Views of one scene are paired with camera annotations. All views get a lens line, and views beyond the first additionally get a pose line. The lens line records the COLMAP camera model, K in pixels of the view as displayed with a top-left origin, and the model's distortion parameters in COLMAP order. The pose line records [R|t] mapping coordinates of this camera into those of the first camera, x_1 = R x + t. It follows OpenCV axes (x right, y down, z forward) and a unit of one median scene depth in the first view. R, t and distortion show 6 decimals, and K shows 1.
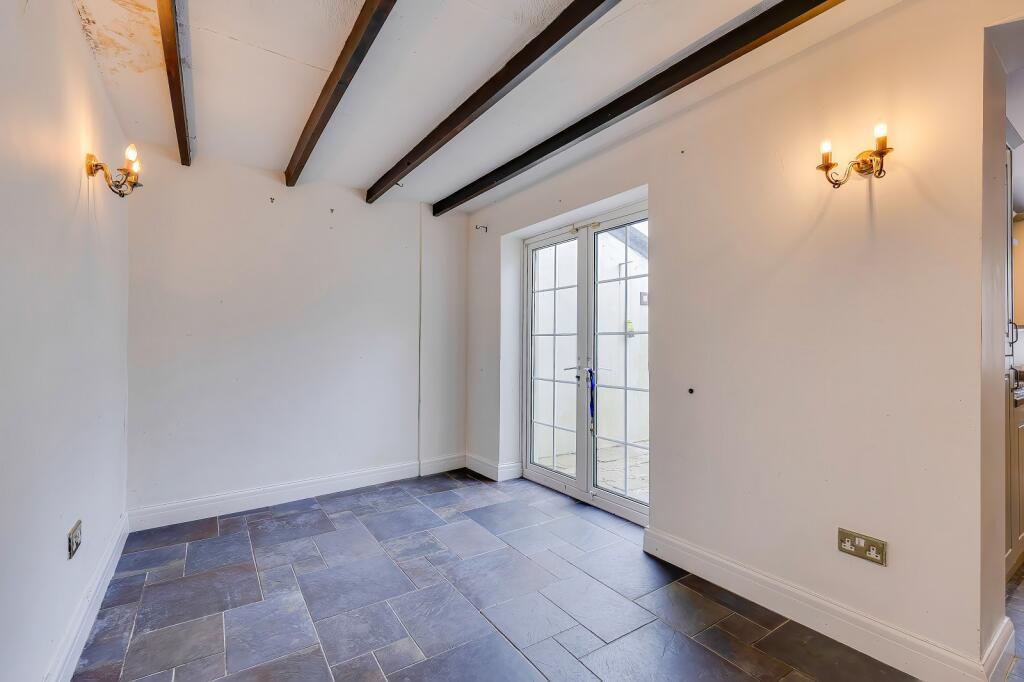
lens RADIAL K [[457.5, 0, 517.4], [0, 457.5, 341.5], [0, 0, 1]] dist [0.006758, -0.002353]
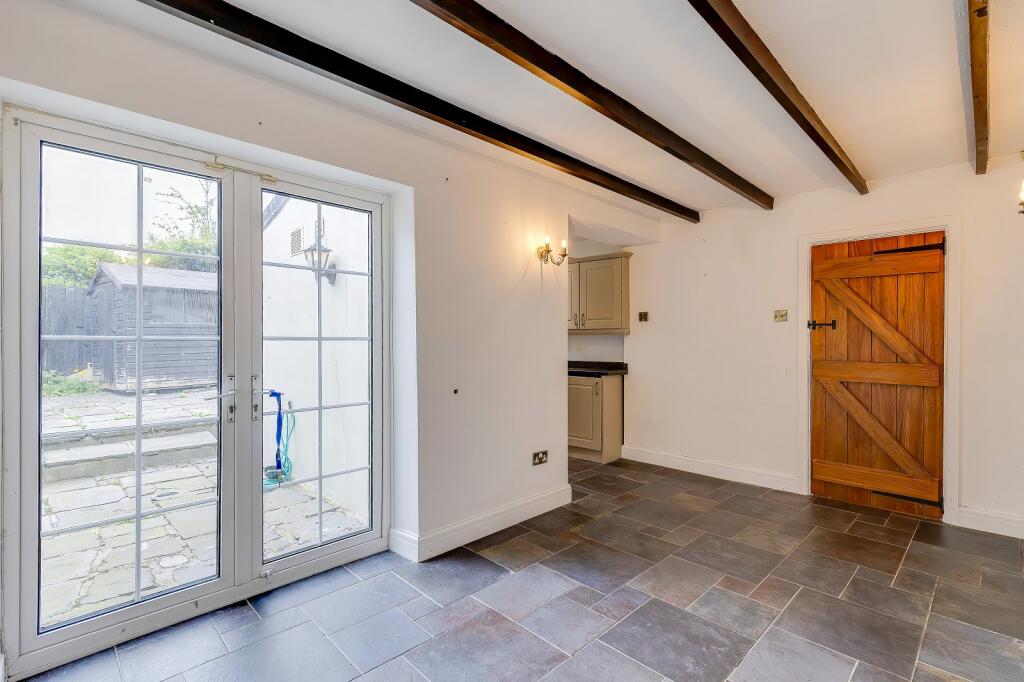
lens RADIAL K [[457.5, 0, 511.9], [0, 457.5, 337.2], [0, 0, 1]] dist [0.006758, -0.002353]
pose [[-0.165532, 0.006183, 0.986185, -0.619558], [-0.005706, 0.999958, -0.007227, -0.016988], [-0.986188, -0.006823, -0.165490, 0.826206]]
